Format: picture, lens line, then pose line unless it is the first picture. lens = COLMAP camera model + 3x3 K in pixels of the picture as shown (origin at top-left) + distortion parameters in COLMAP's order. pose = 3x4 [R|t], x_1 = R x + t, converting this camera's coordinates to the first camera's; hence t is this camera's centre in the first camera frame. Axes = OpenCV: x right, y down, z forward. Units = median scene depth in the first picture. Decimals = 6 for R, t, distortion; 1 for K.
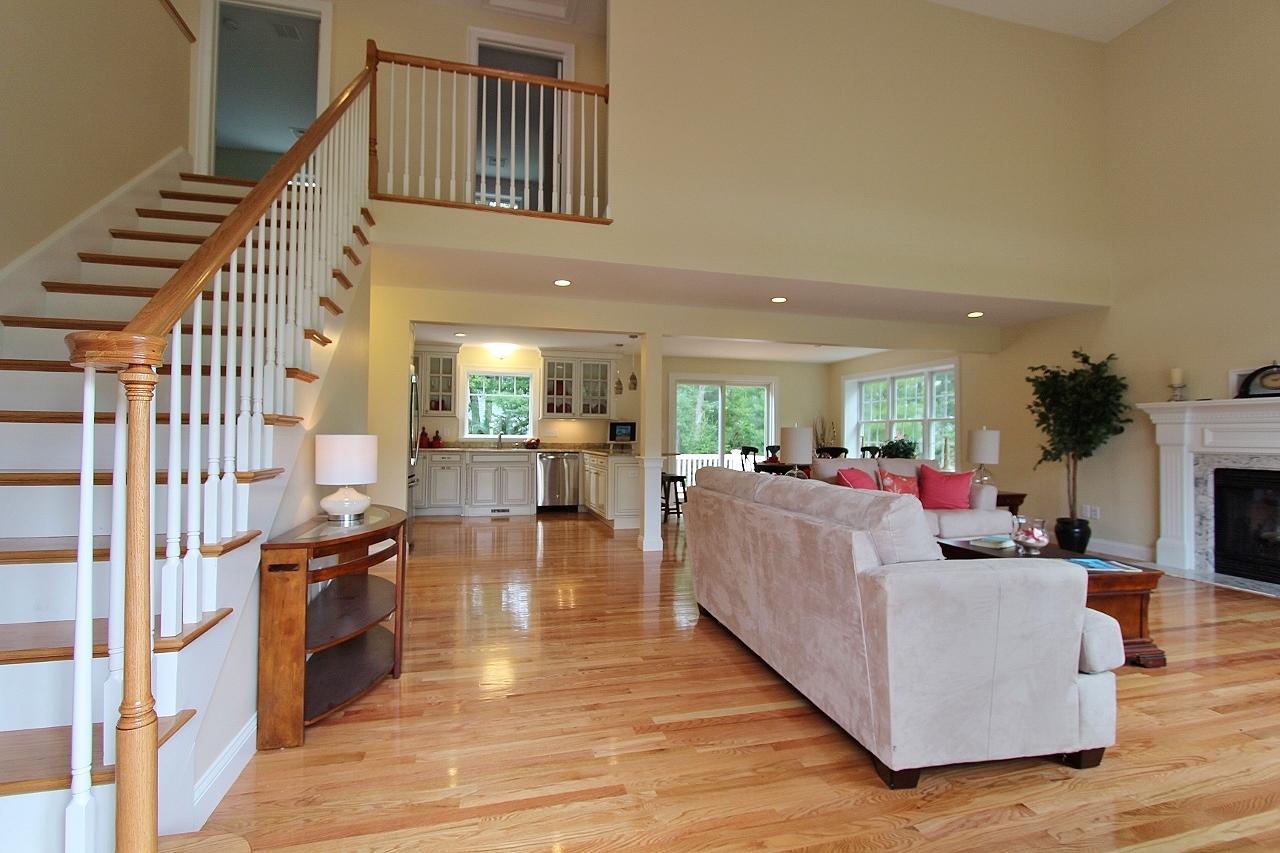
lens RADIAL K [[594.8, 0, 640.0], [0, 594.8, 426.5], [0, 0, 1]] dist [-0.000328, 0.000124]
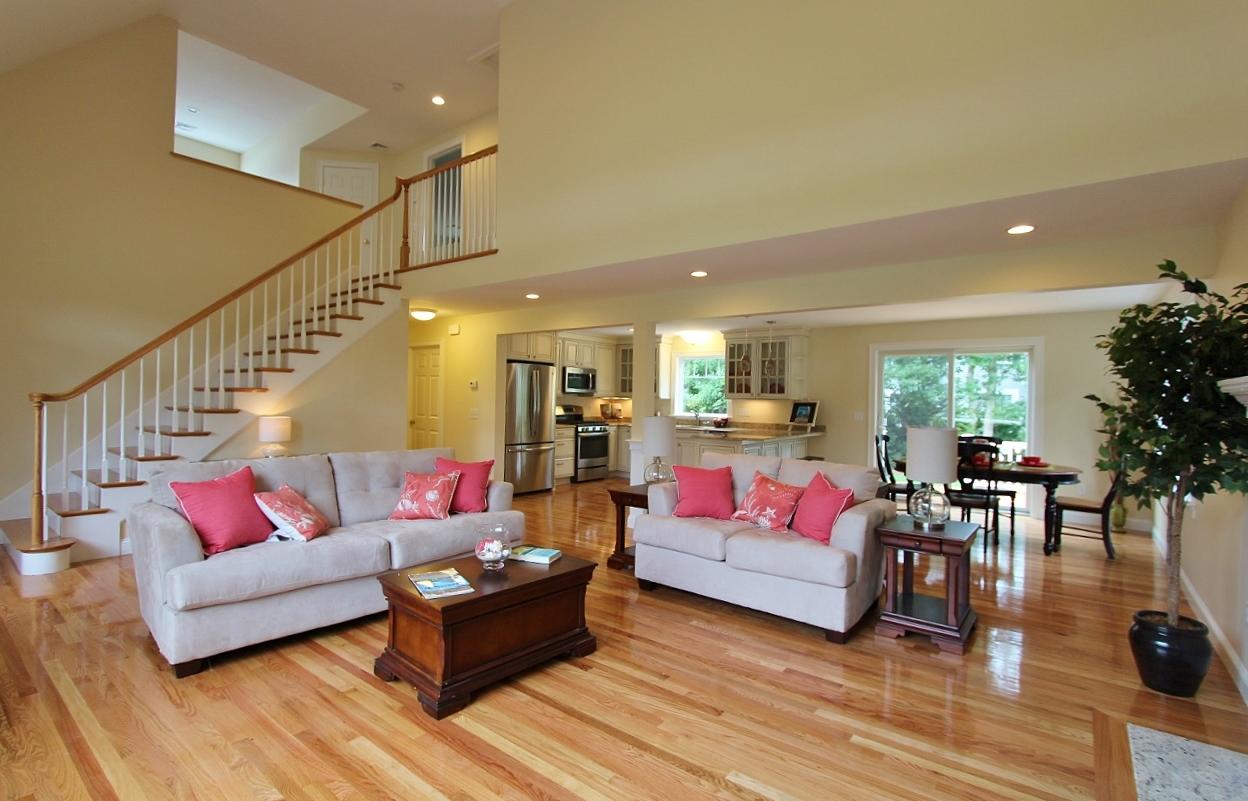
lens RADIAL K [[589.2, 0, 624.0], [0, 589.2, 400.5], [0, 0, 1]] dist [-0.000887, -0.000132]
pose [[0.585311, 0.005563, -0.810789, 0.570788], [-0.000913, 0.999980, 0.006202, -0.016038], [0.810808, -0.002890, 0.585305, 0.244836]]
